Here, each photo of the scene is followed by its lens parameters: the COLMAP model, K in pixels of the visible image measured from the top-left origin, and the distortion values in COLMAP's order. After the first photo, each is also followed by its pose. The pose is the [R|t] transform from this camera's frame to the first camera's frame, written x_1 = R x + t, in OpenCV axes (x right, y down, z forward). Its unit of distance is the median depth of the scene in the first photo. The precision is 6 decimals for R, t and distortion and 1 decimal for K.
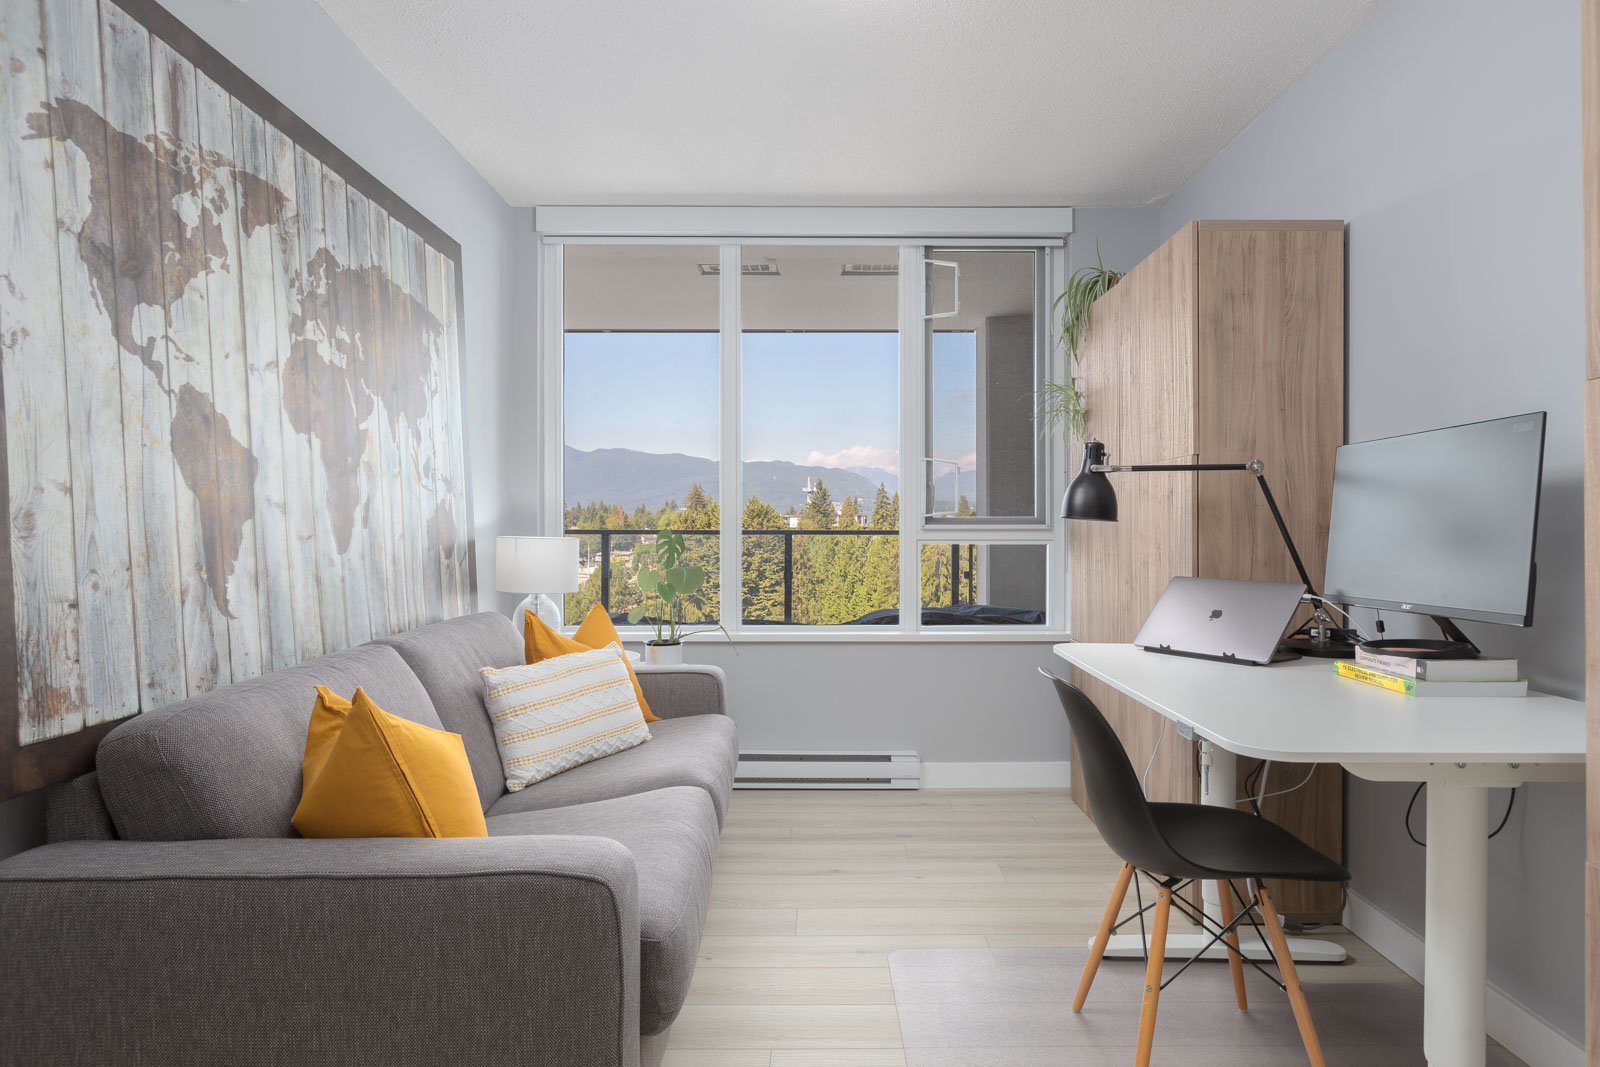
lens RADIAL K [[931.7, 0, 800.0], [0, 931.7, 533.5], [0, 0, 1]] dist [0.000220, 0.000103]
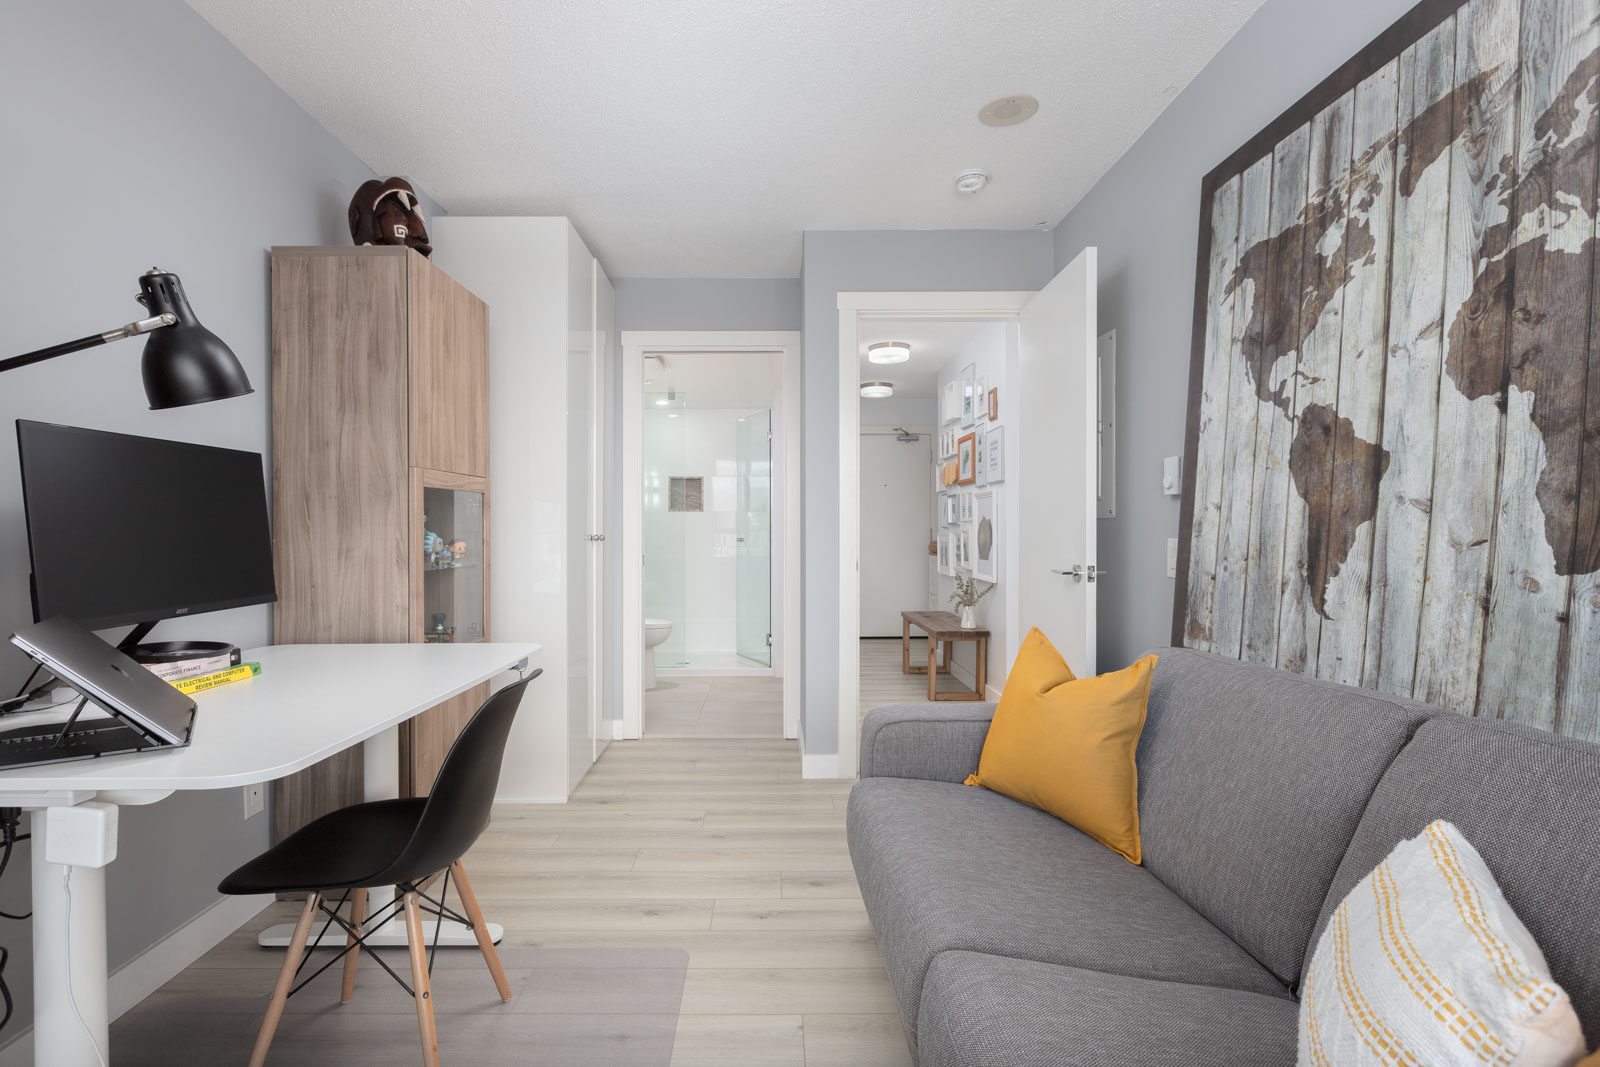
lens RADIAL K [[752.8, 0, 796.2], [0, 752.8, 536.2], [0, 0, 1]] dist [-0.002984, -0.000325]
pose [[-0.998678, 0.002920, -0.051311, 0.018995], [0.002372, 0.999940, 0.010725, -0.010383], [0.051340, 0.010589, -0.998625, 1.899155]]
